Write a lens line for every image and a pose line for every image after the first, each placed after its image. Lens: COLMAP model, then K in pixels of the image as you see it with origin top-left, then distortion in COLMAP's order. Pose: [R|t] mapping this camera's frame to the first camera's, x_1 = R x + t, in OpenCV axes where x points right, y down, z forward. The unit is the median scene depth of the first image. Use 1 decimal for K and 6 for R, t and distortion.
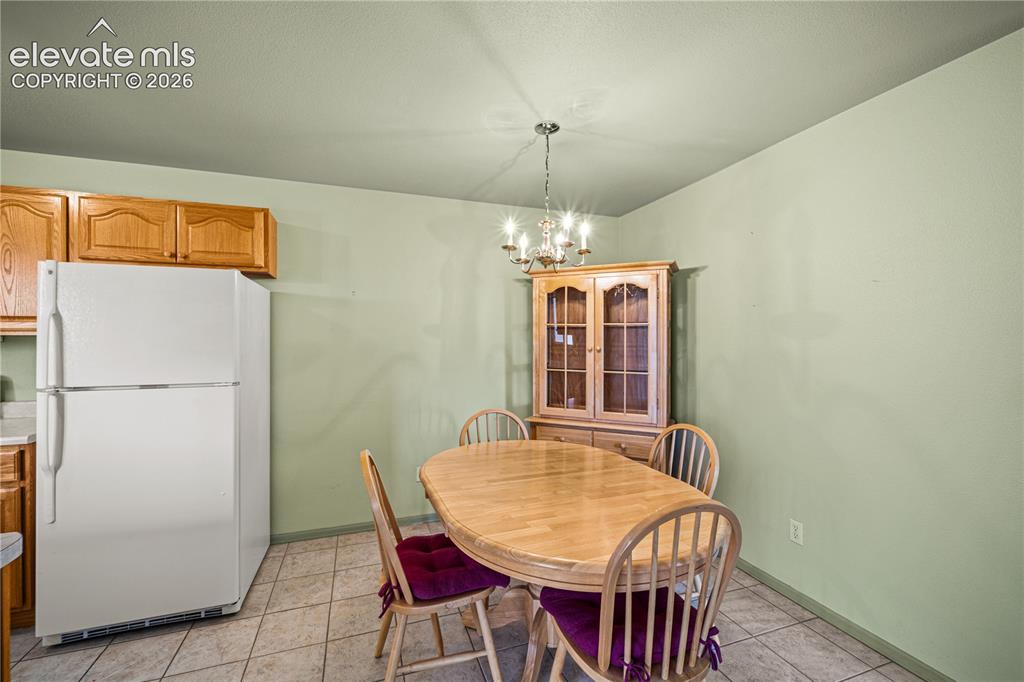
lens RADIAL K [[421.3, 0, 500.3], [0, 421.3, 338.9], [0, 0, 1]] dist [0.000125, -0.000211]
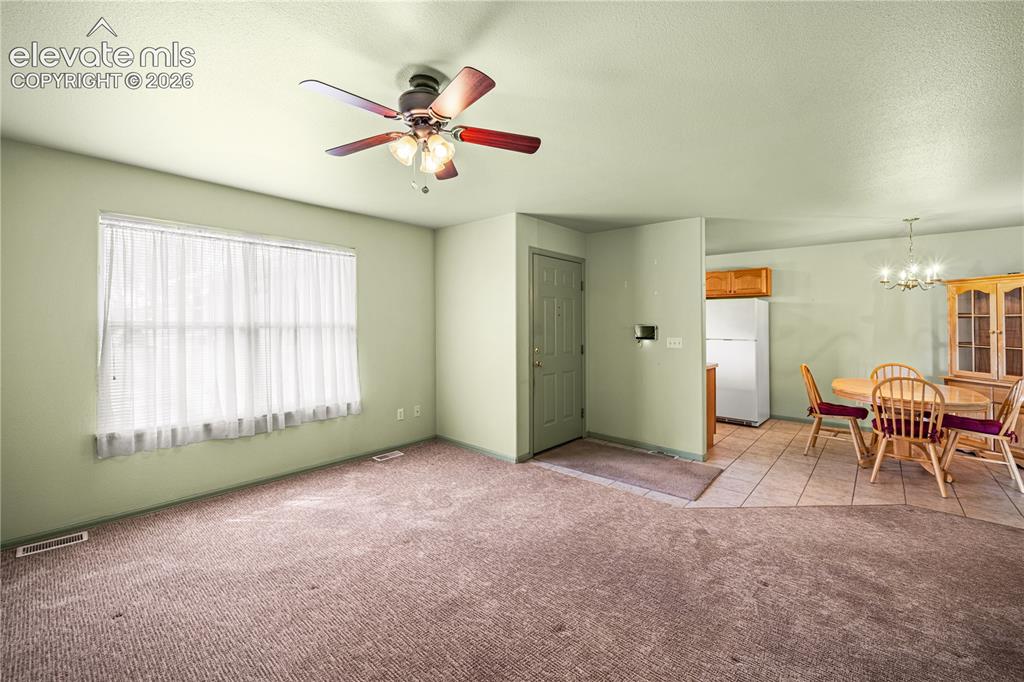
lens RADIAL K [[421.1, 0, 508.1], [0, 421.1, 312.7], [0, 0, 1]] dist [0.000599, -0.000011]
pose [[0.493528, -0.017965, -0.869544, 0.698728], [-0.006171, 0.999689, -0.024156, 0.003141], [0.869708, 0.017288, 0.493264, -1.277093]]
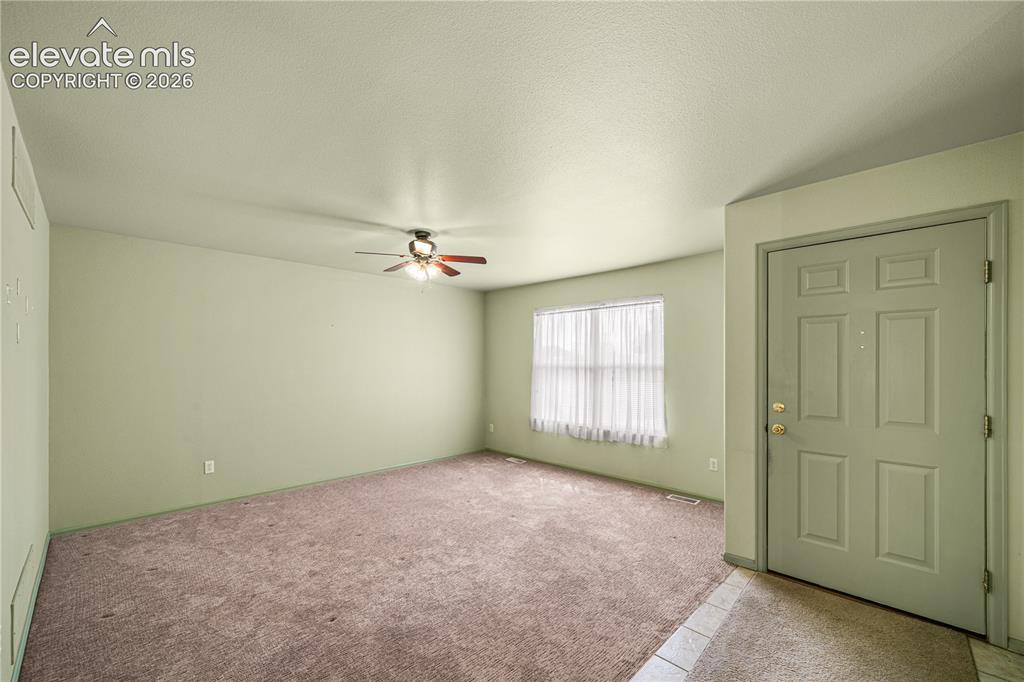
lens RADIAL K [[422.2, 0, 499.6], [0, 422.2, 364.0], [0, 0, 1]] dist [0.000315, -0.000025]
pose [[-0.902936, 0.002092, -0.429770, 0.375407], [0.000699, 0.999994, 0.003398, 0.001516], [0.429775, 0.002768, -0.902932, 0.205552]]
